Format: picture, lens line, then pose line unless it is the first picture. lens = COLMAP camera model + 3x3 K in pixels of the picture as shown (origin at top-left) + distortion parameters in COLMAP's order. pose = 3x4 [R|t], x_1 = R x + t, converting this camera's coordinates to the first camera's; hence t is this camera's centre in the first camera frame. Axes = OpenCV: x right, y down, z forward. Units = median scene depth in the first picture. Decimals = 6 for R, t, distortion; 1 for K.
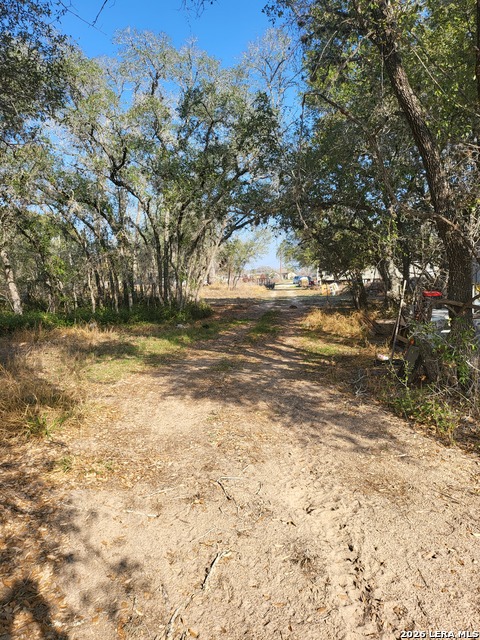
lens RADIAL K [[448.0, 0, 240.0], [0, 448.0, 320.0], [0, 0, 1]] dist [0.050463, -0.057725]
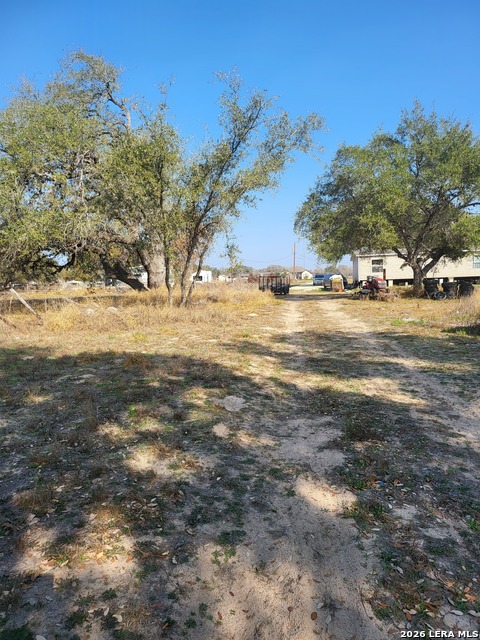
lens RADIAL K [[448.0, 0, 240.0], [0, 448.0, 320.0], [0, 0, 1]] dist [0.050463, -0.057725]
pose [[0.999736, -0.009583, -0.020862, 0.022540], [0.009484, 0.999943, -0.004811, -0.030876], [0.020907, 0.004612, 0.999771, 0.378267]]
